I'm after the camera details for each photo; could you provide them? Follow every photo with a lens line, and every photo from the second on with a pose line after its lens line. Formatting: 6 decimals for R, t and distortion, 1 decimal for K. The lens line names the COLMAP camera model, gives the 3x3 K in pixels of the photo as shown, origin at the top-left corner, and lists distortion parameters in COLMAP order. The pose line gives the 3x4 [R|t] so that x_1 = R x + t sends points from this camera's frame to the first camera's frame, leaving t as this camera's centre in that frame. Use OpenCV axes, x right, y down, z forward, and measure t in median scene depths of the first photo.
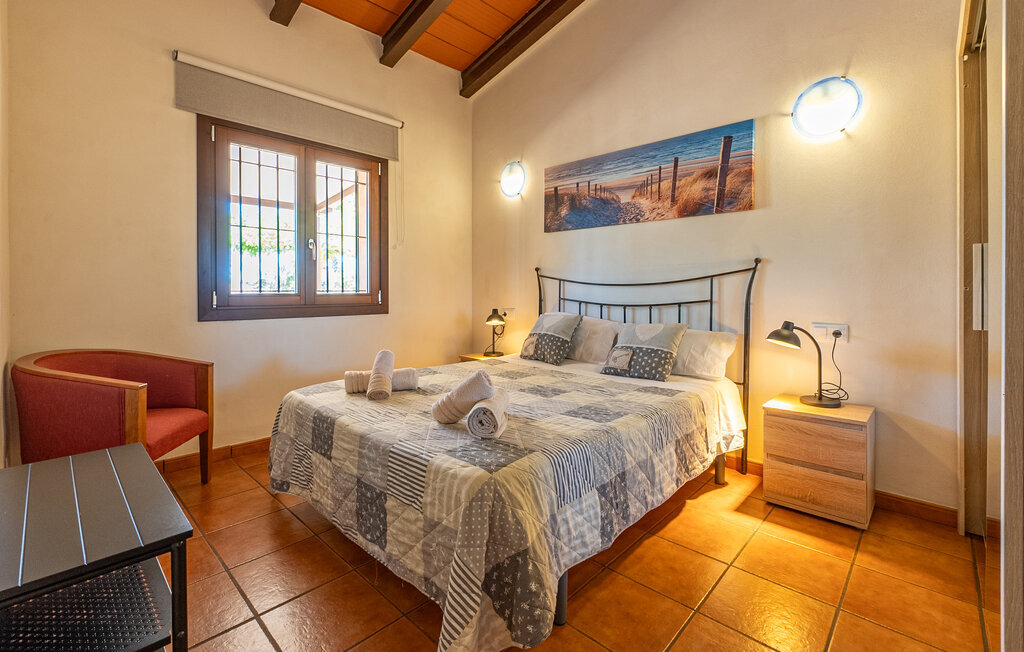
lens RADIAL K [[440.9, 0, 511.7], [0, 440.9, 320.4], [0, 0, 1]] dist [-0.010400, -0.000572]
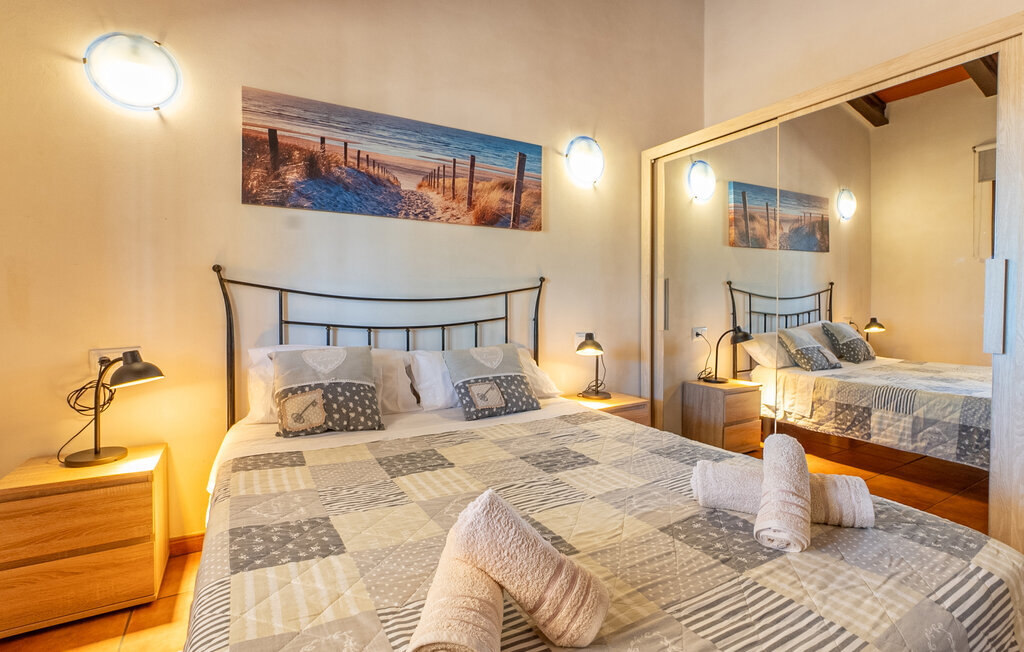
lens RADIAL K [[440.9, 0, 509.9], [0, 440.9, 328.2], [0, 0, 1]] dist [-0.010400, -0.000572]
pose [[0.307909, -0.047033, 0.950252, -0.429399], [0.067860, 0.997319, 0.027374, -0.044385], [-0.948993, 0.056055, 0.310276, 0.644787]]
